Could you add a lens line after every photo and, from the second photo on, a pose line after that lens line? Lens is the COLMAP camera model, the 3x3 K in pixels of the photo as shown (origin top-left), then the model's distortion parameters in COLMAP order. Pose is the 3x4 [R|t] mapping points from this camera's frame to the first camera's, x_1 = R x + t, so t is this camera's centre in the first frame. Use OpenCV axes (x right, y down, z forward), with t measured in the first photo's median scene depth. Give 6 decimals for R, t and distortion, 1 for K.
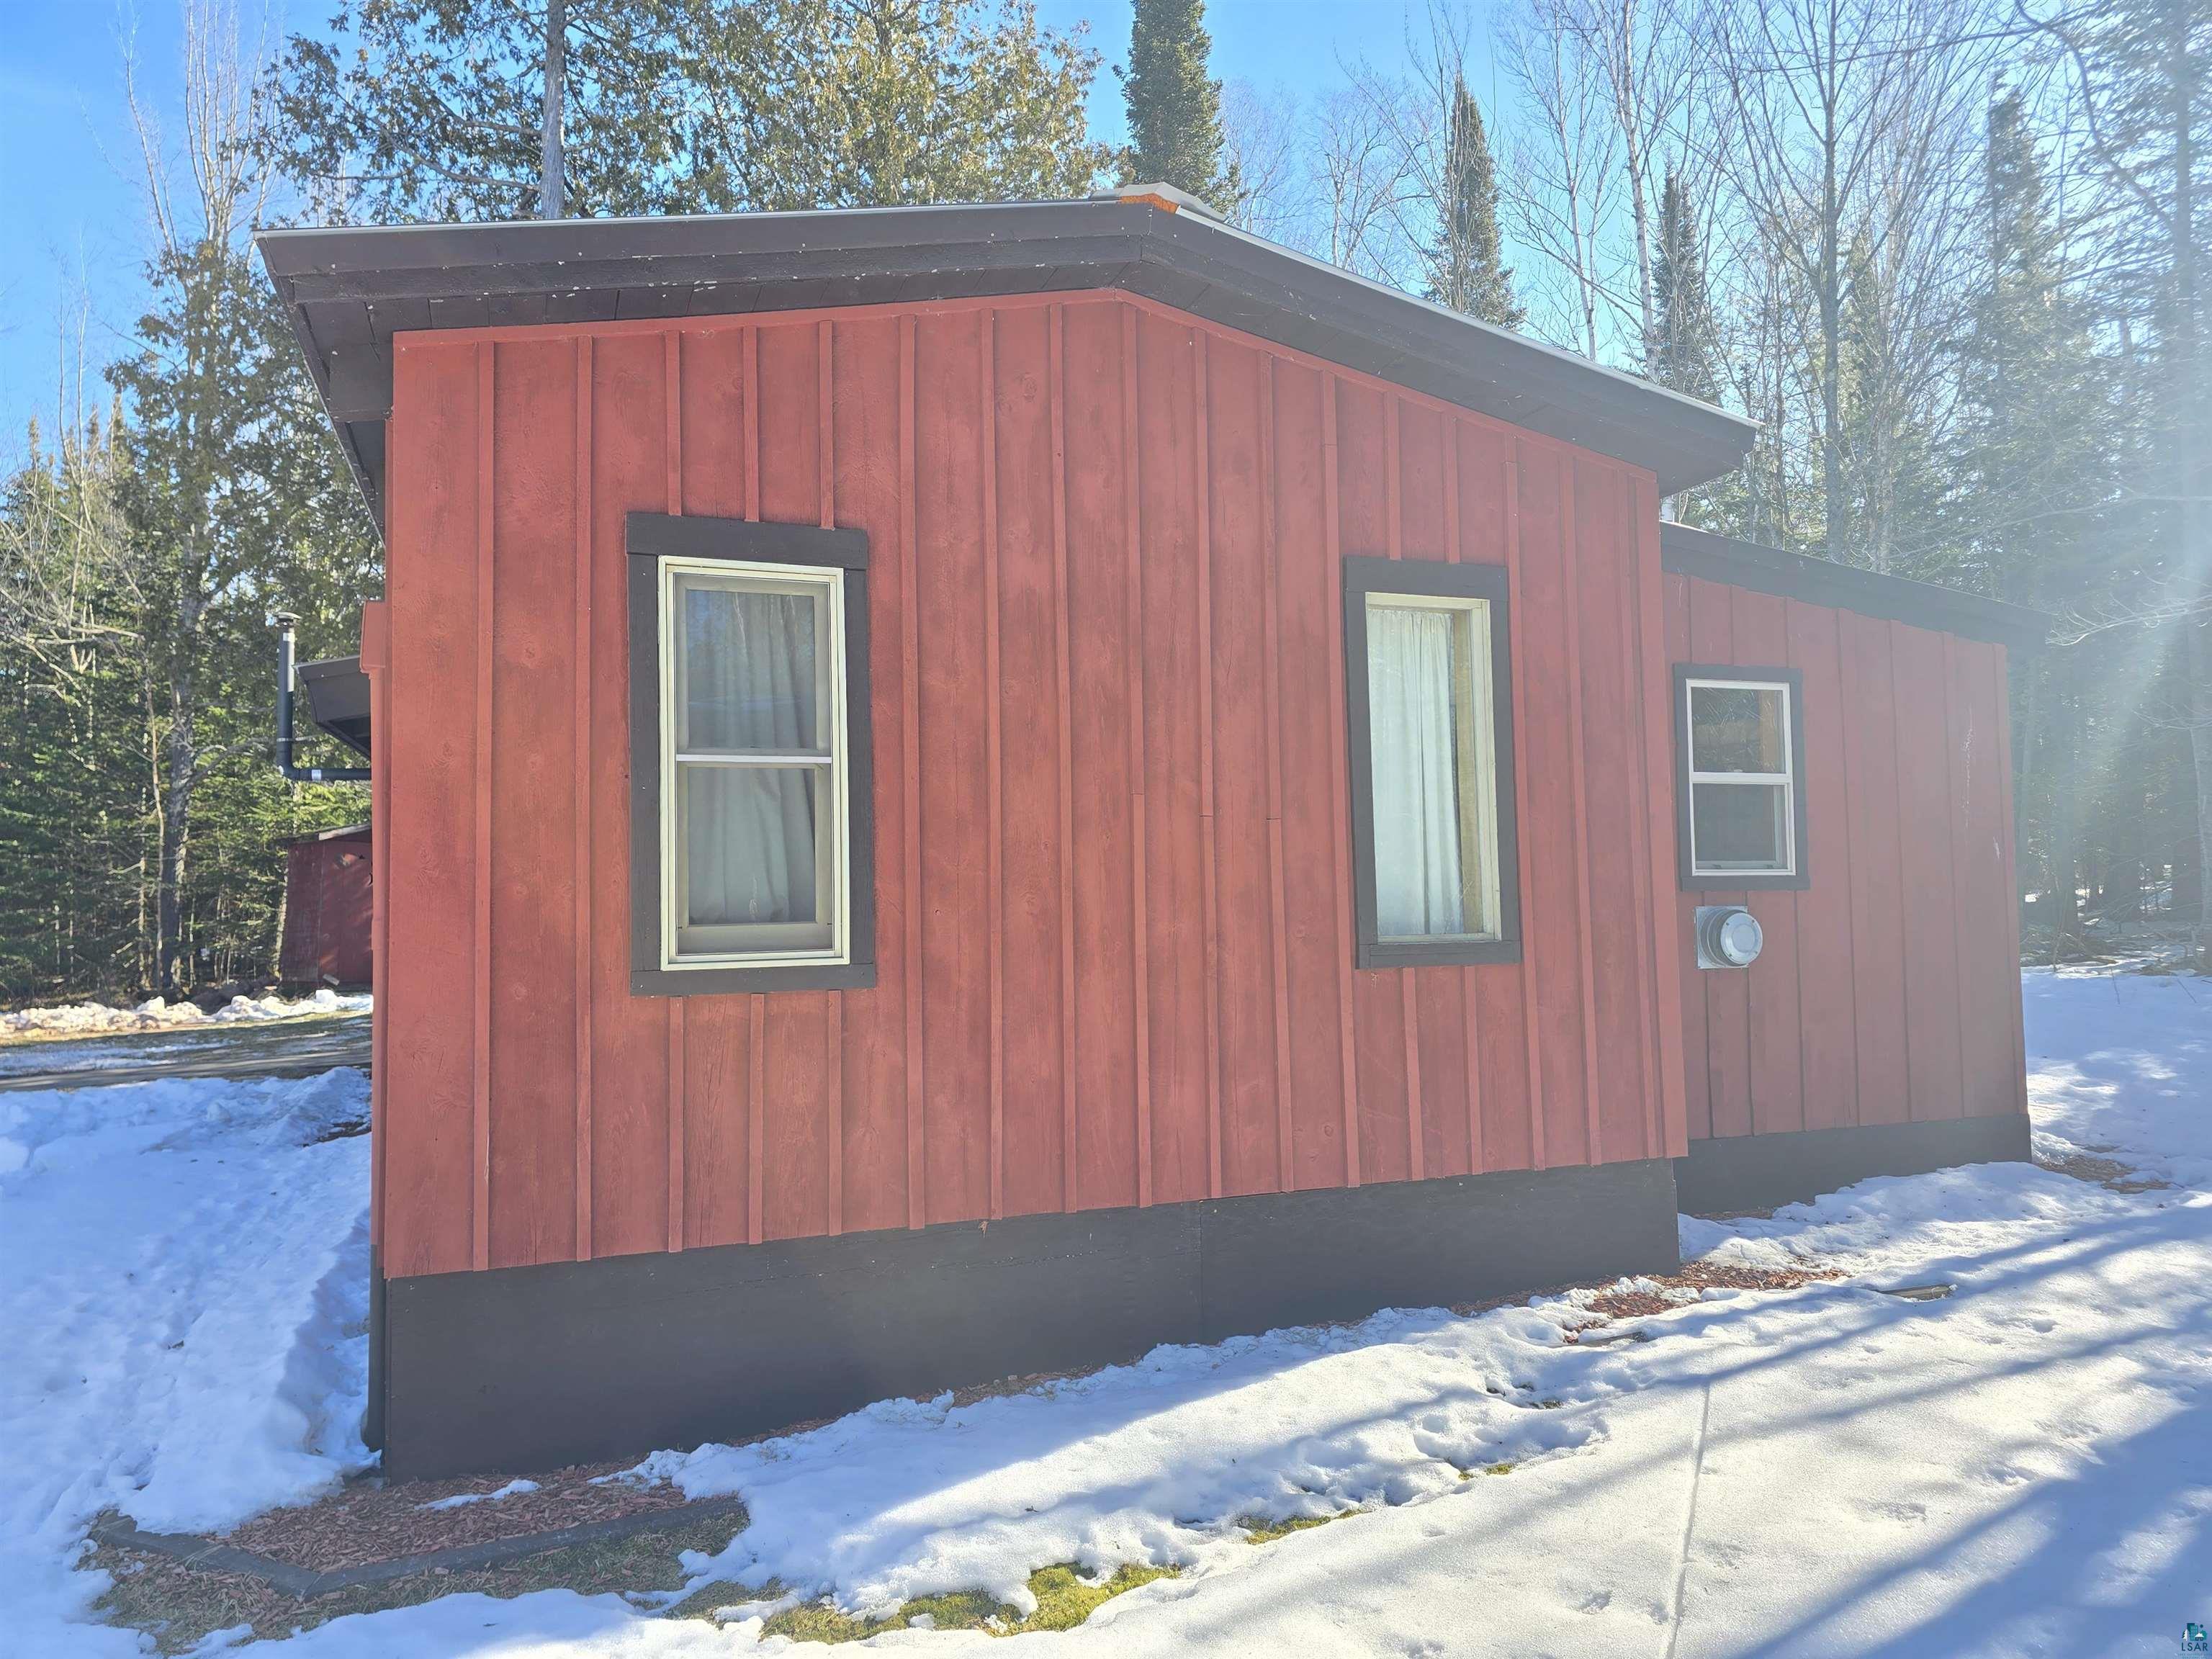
lens RADIAL K [[1498.4, 0, 1130.7], [0, 1498.4, 823.9], [0, 0, 1]] dist [0.100487, -0.127570]
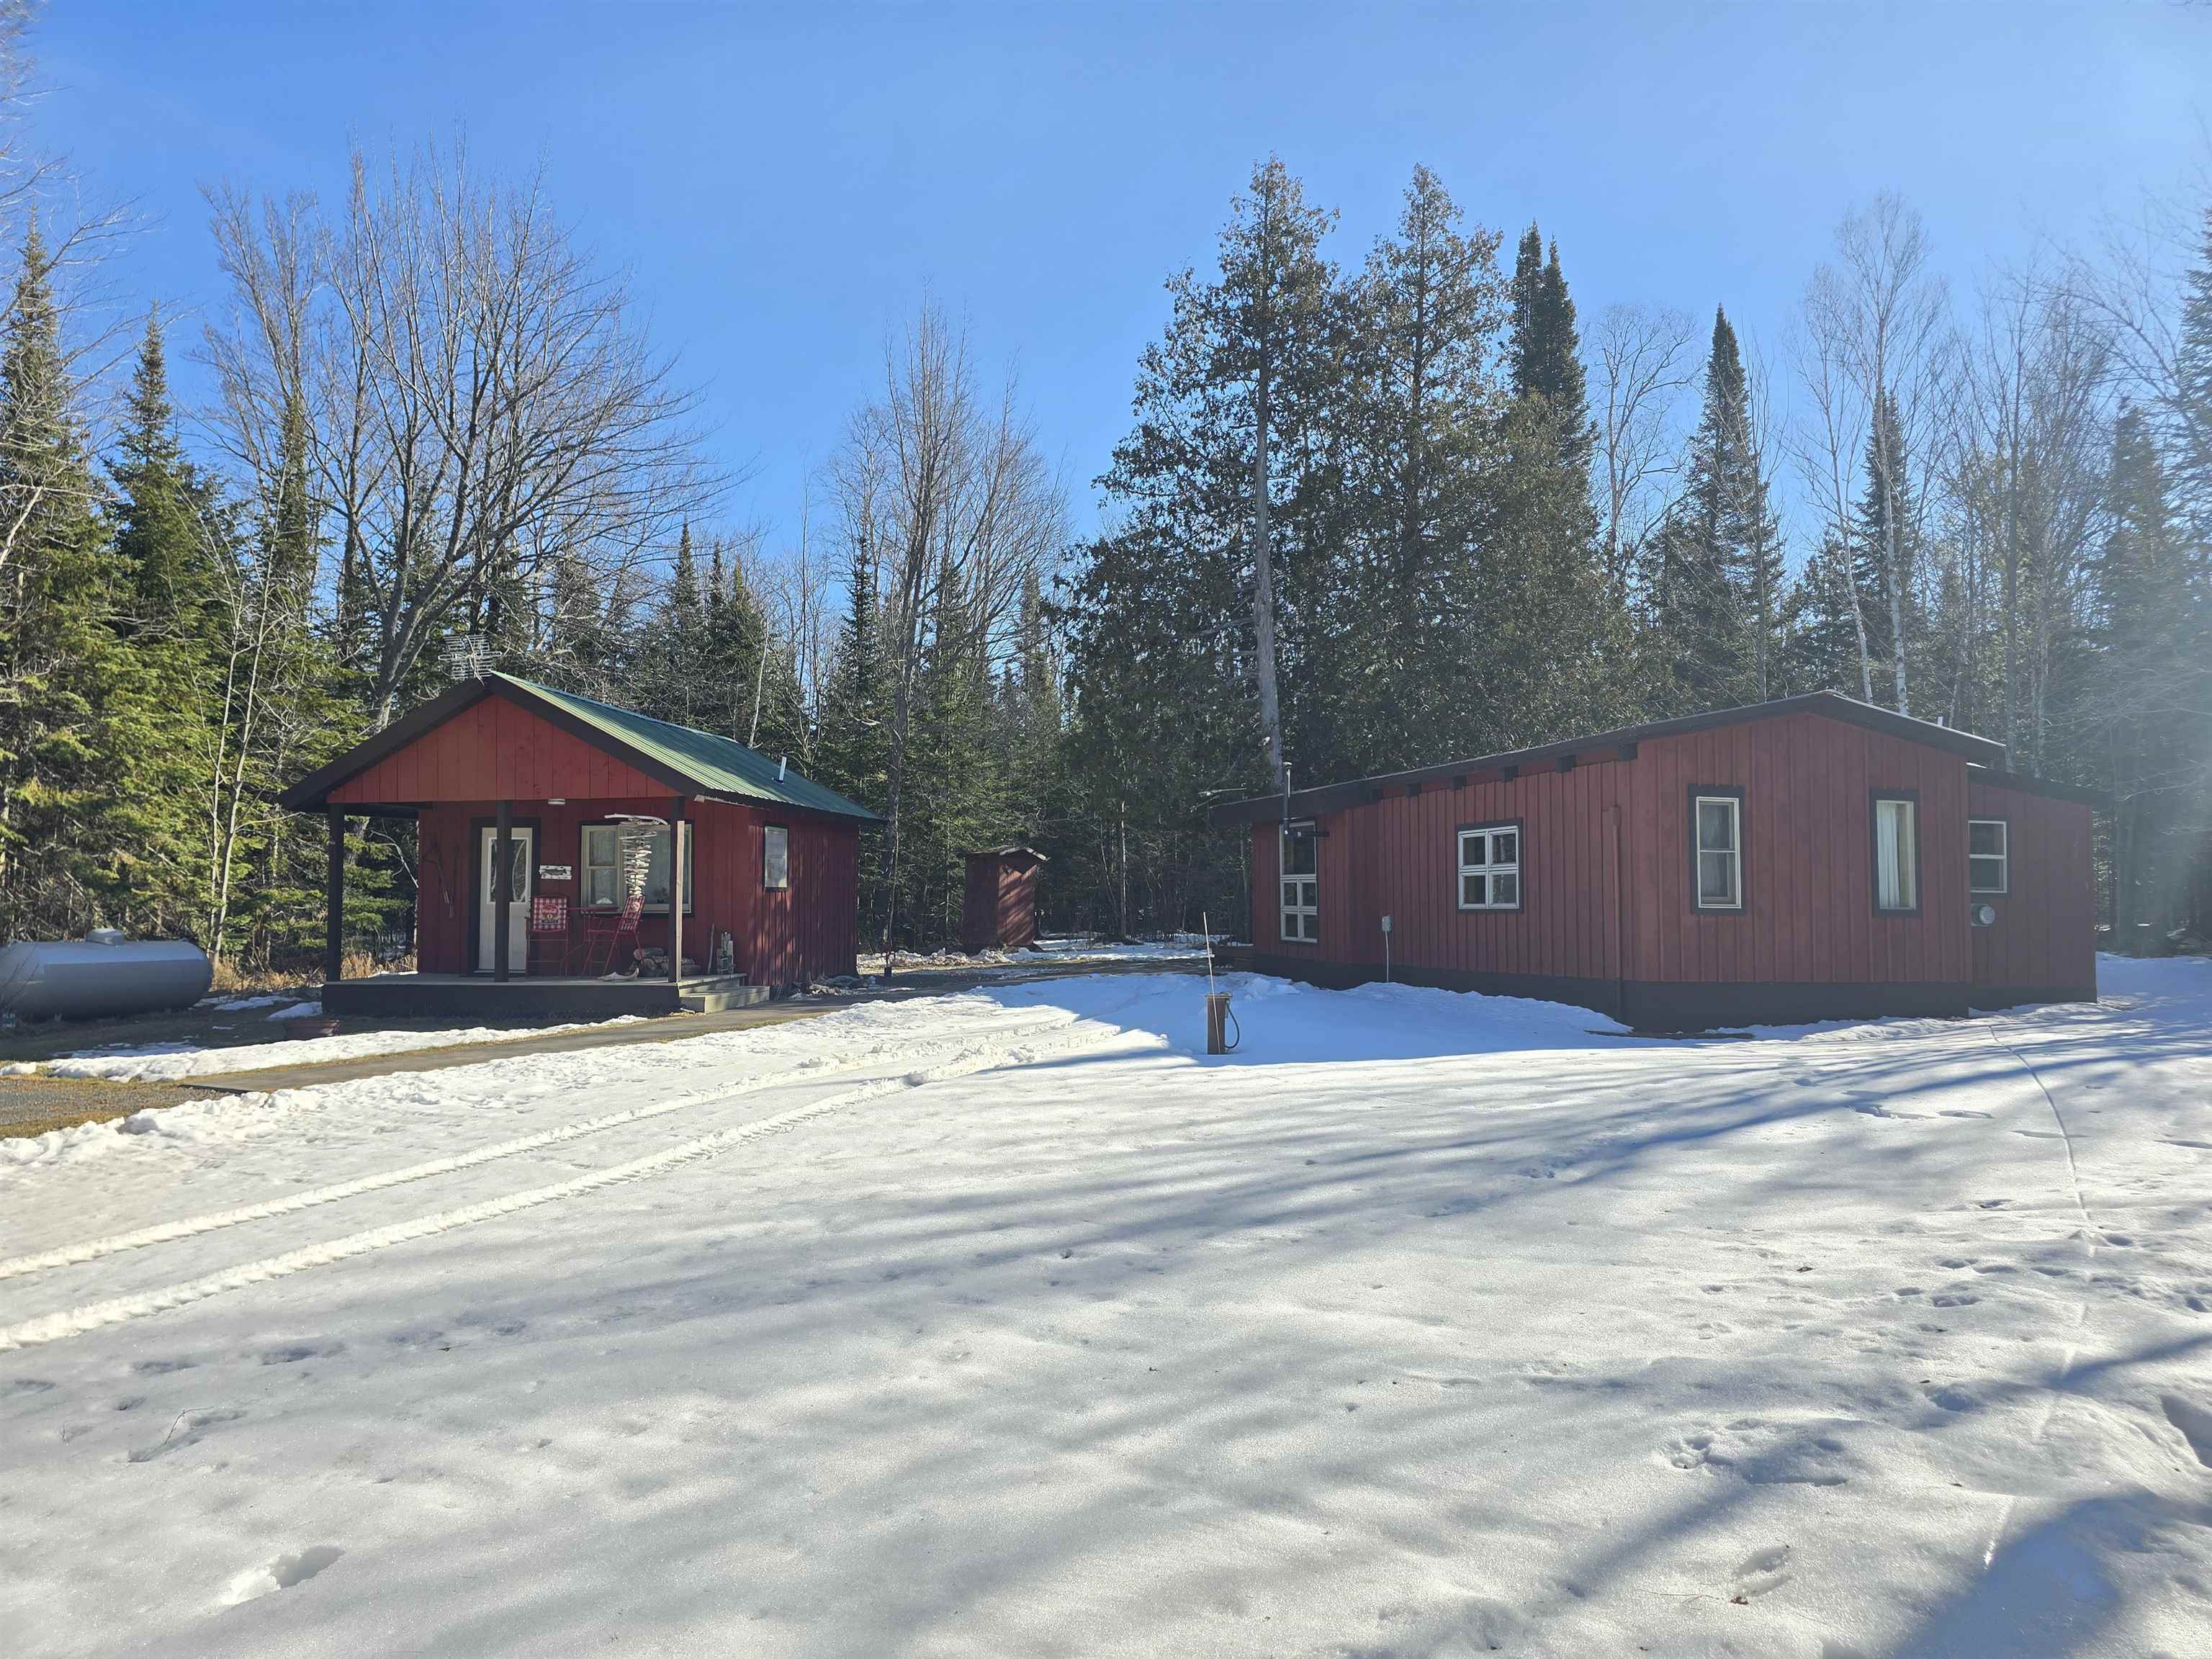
lens RADIAL K [[1498.4, 0, 1130.7], [0, 1498.4, 823.9], [0, 0, 1]] dist [0.100487, -0.127570]
pose [[0.996722, 0.024014, -0.077258, -1.113351], [-0.024943, 0.999627, -0.011091, -0.025915], [0.076963, 0.012982, 0.996949, -2.234676]]
